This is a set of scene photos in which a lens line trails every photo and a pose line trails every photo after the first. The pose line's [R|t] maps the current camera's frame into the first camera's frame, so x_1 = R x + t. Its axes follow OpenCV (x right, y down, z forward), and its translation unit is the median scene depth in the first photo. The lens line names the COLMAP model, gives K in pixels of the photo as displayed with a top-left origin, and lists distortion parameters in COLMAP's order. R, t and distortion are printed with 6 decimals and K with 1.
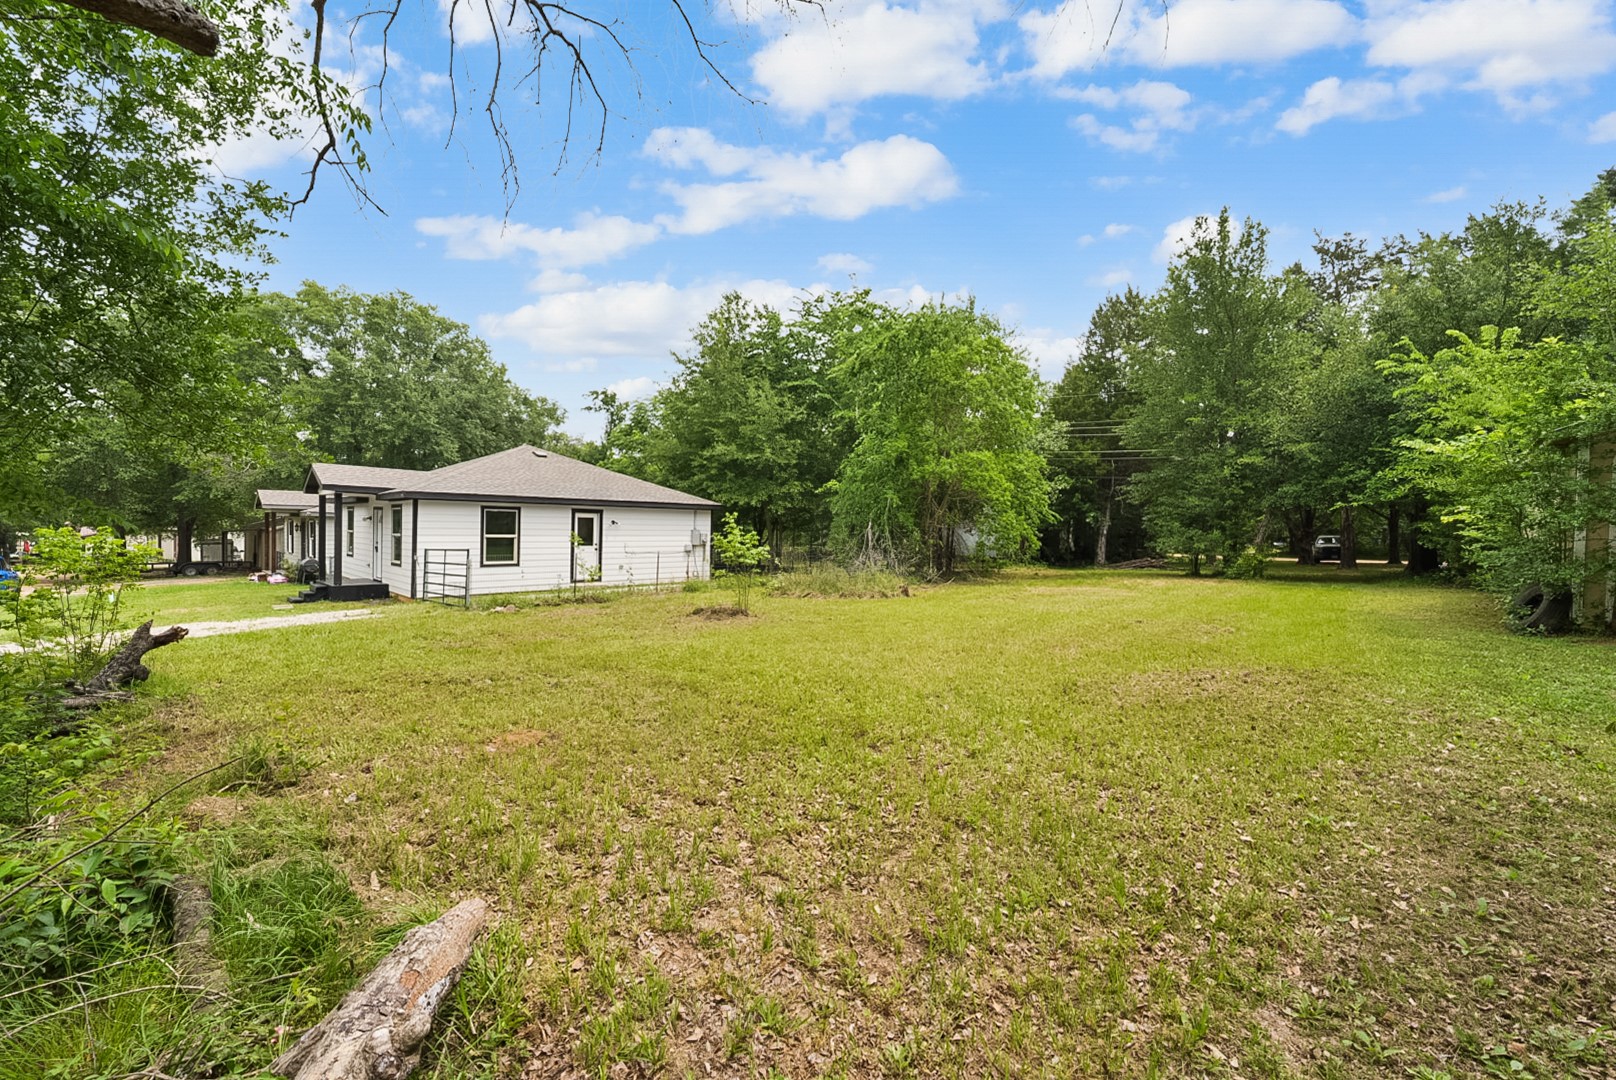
lens RADIAL K [[657.0, 0, 807.4], [0, 657.0, 557.0], [0, 0, 1]] dist [0.000417, 0.000056]
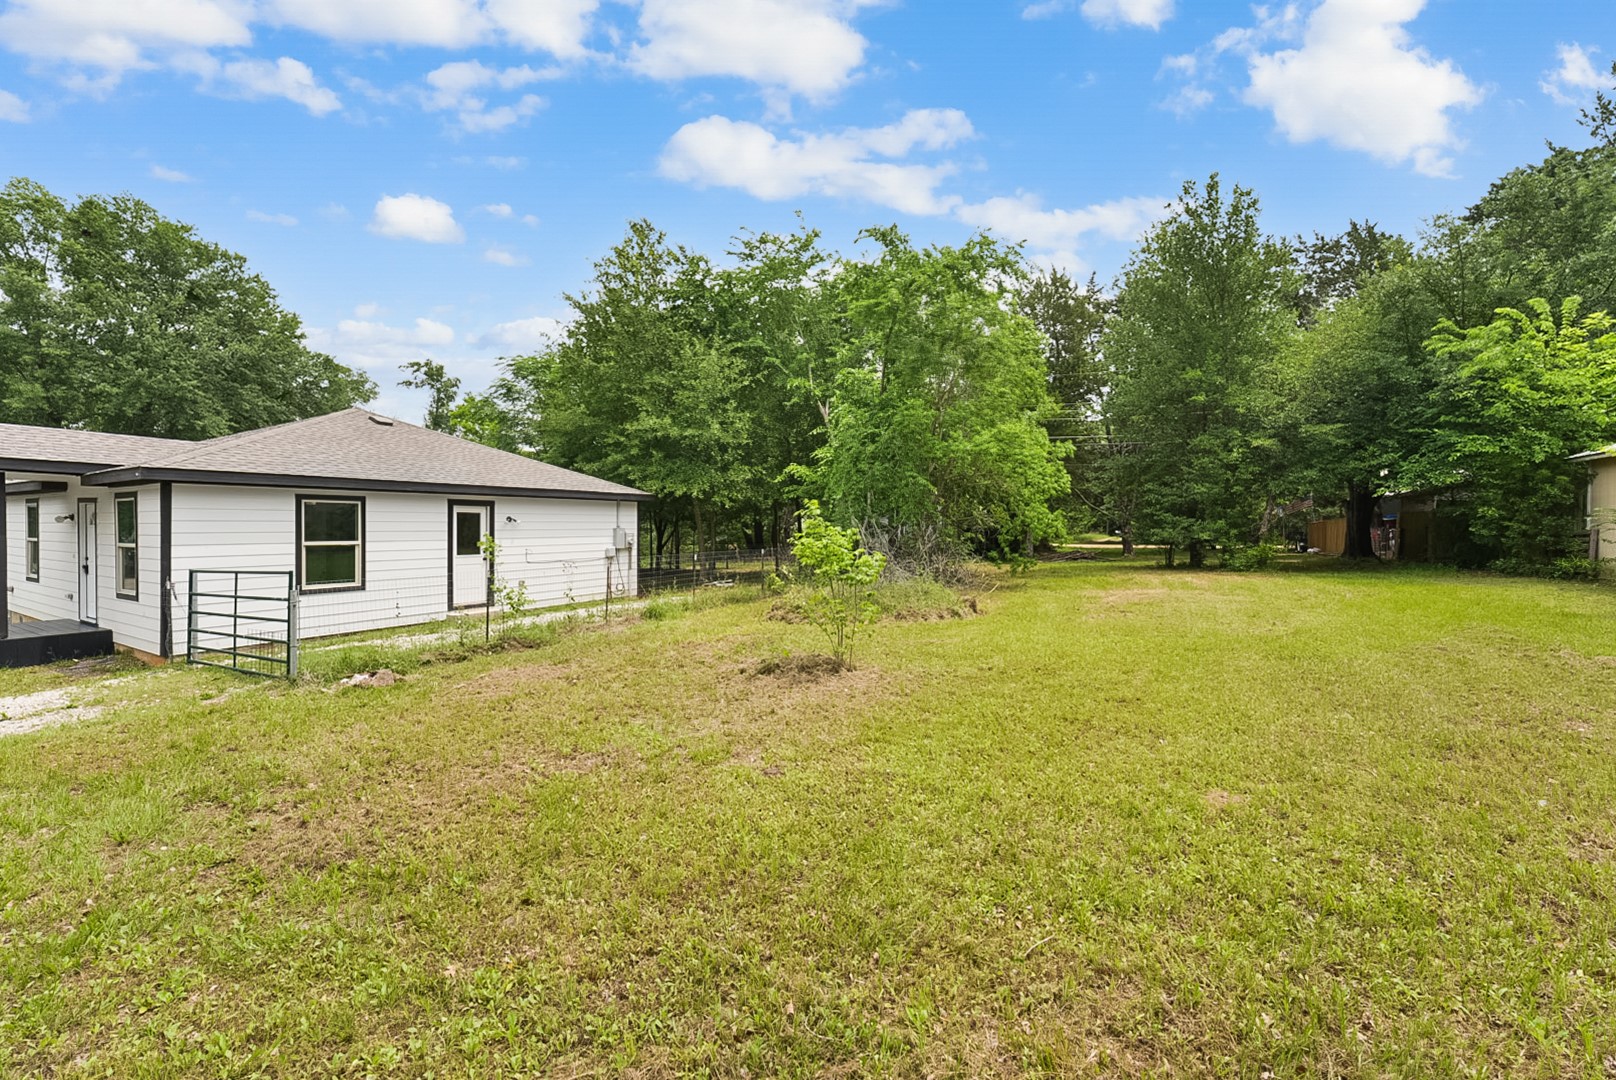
lens RADIAL K [[646.7, 0, 806.4], [0, 646.7, 551.6], [0, 0, 1]] dist [-0.001713, -0.000173]
pose [[0.968018, -0.025048, 0.249627, -0.158473], [0.024921, 0.999683, 0.003668, -0.012900], [-0.249640, 0.002670, 0.968335, 0.253333]]
